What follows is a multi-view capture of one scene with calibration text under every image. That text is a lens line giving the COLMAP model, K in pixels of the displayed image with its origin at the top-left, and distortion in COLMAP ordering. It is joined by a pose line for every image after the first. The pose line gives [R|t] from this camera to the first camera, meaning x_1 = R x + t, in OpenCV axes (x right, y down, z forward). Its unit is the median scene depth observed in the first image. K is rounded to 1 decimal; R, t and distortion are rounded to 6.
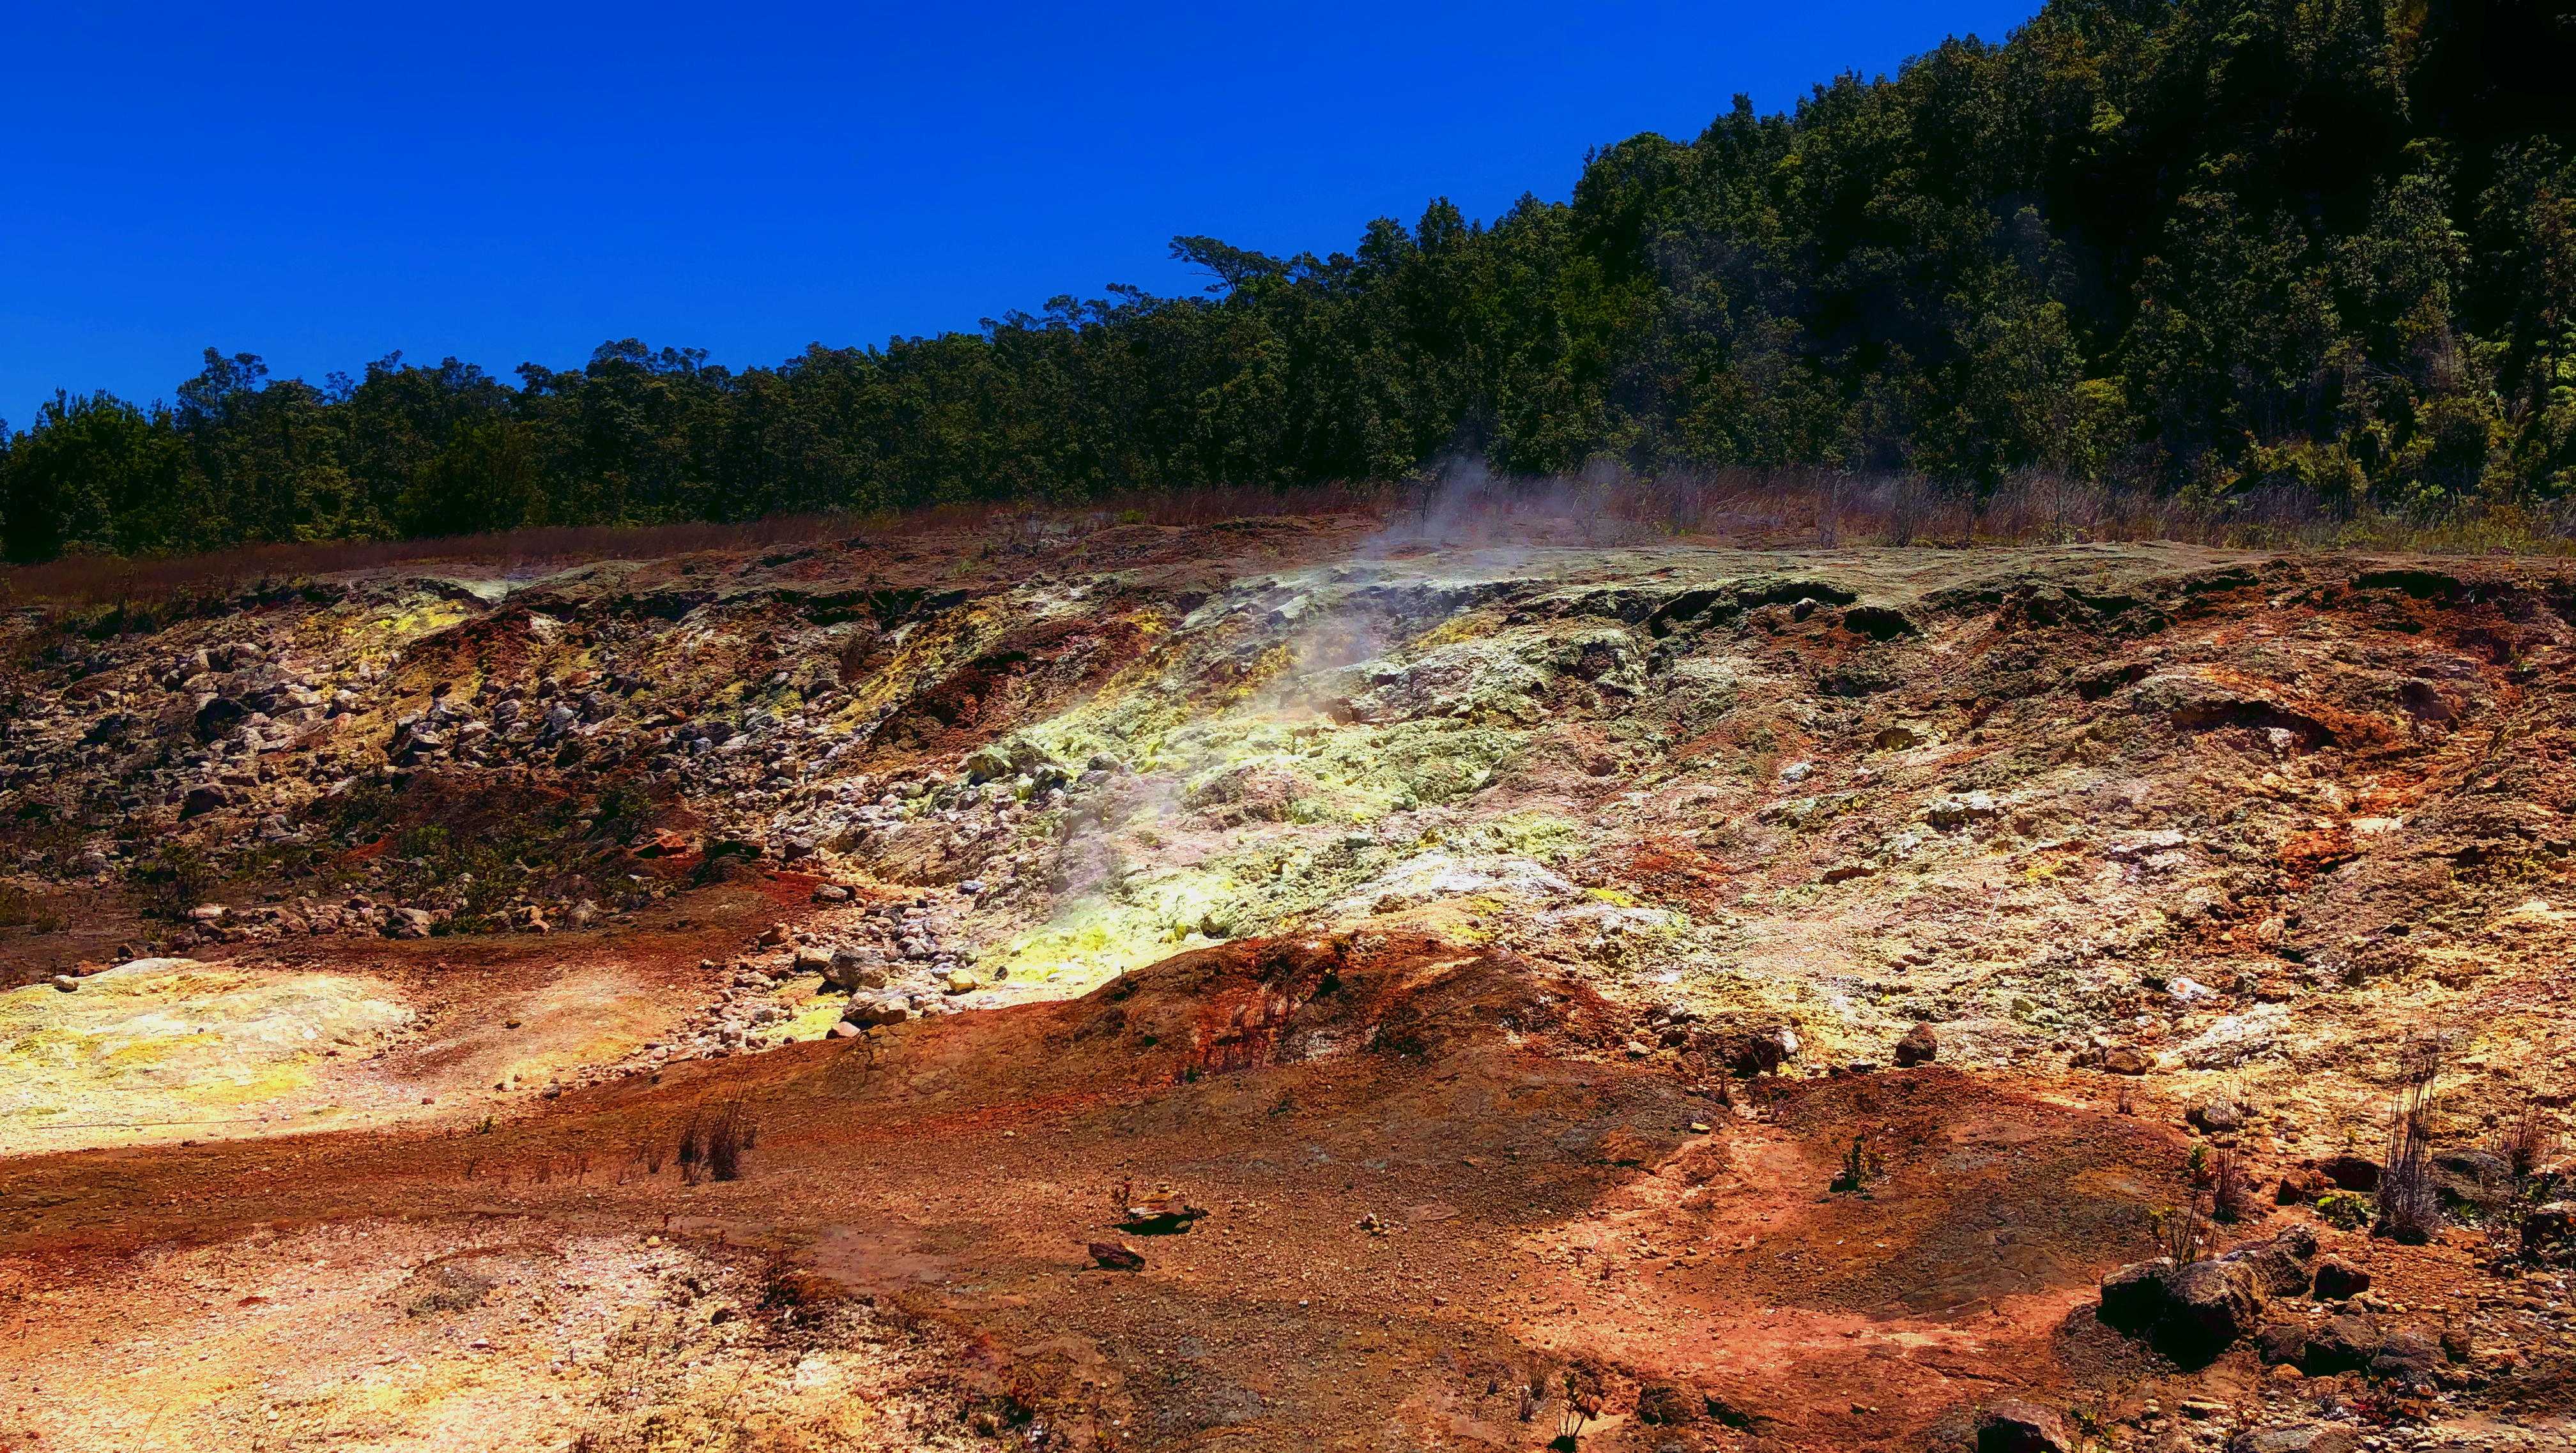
lens RADIAL K [[2137.4, 0, 1283.7], [0, 2137.4, 682.8], [0, 0, 1]] dist [0.042795, -0.041419]
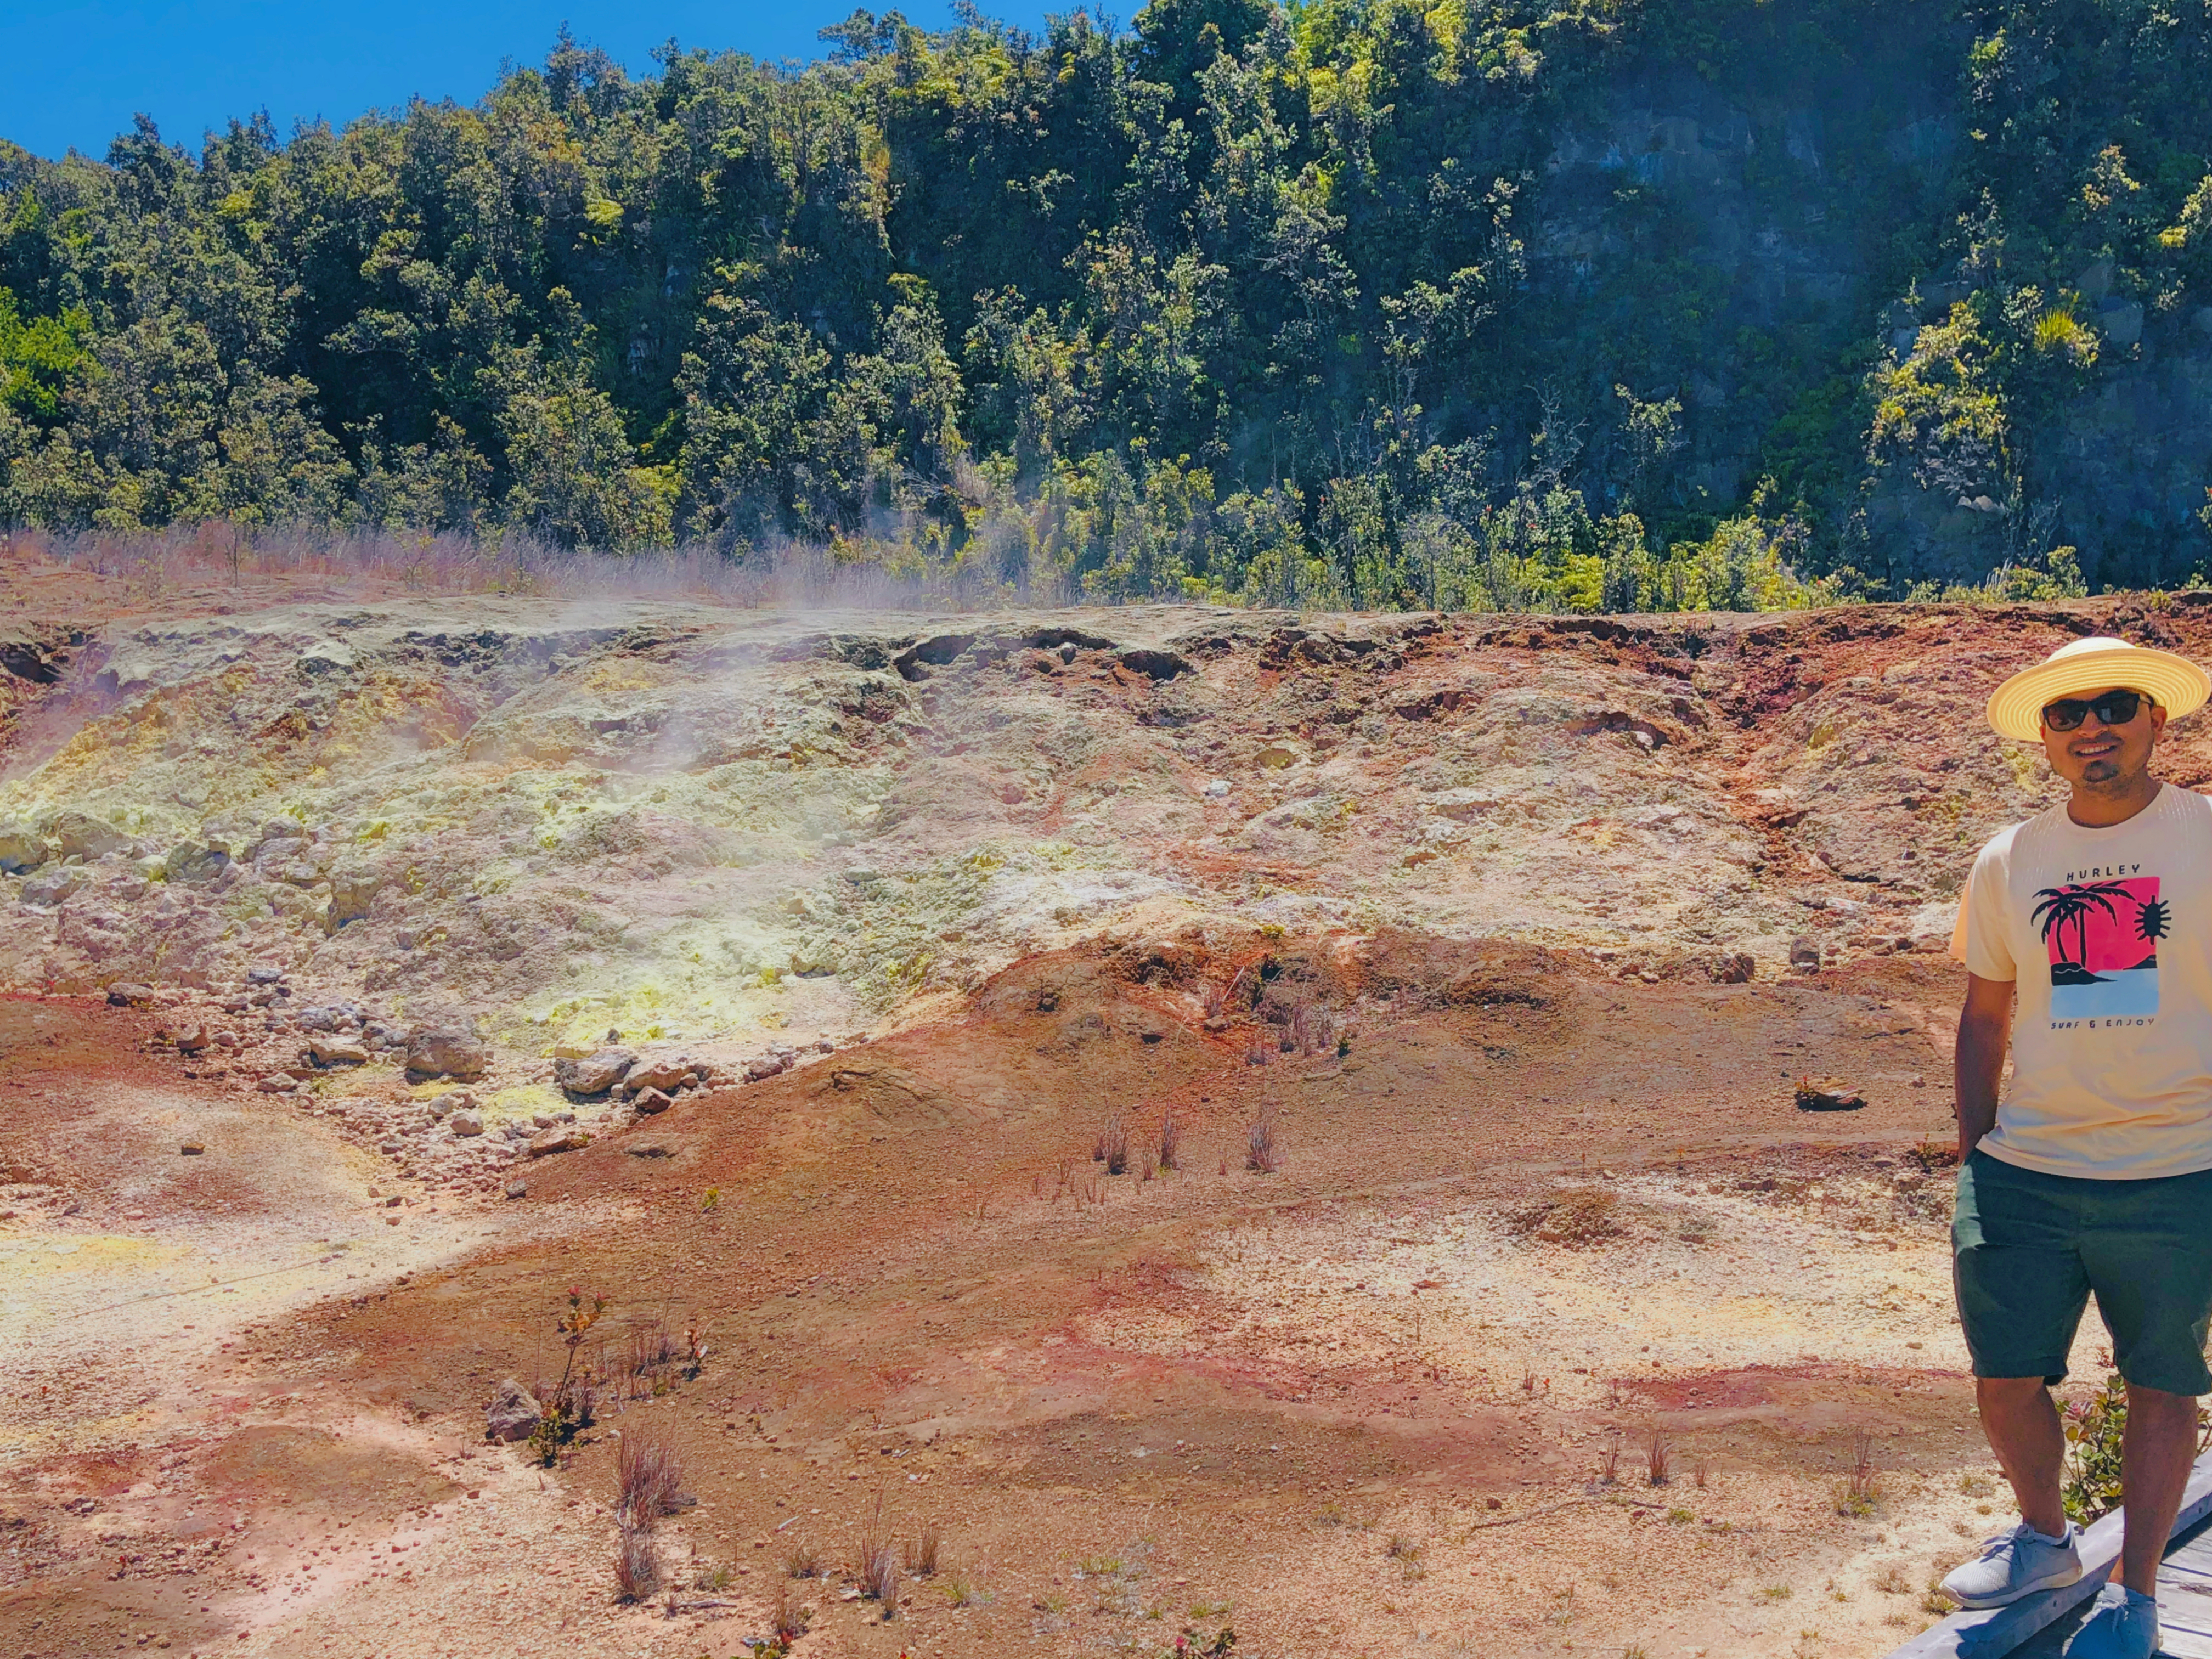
lens RADIAL K [[2135.3, 0, 1160.2], [0, 2135.3, 1024.7], [0, 0, 1]] dist [0.000910, 0.000000]
pose [[0.736412, -0.098595, 0.669310, -0.359981], [0.024683, 0.992580, 0.119059, 0.019979], [-0.676083, -0.071156, 0.733382, 0.126572]]
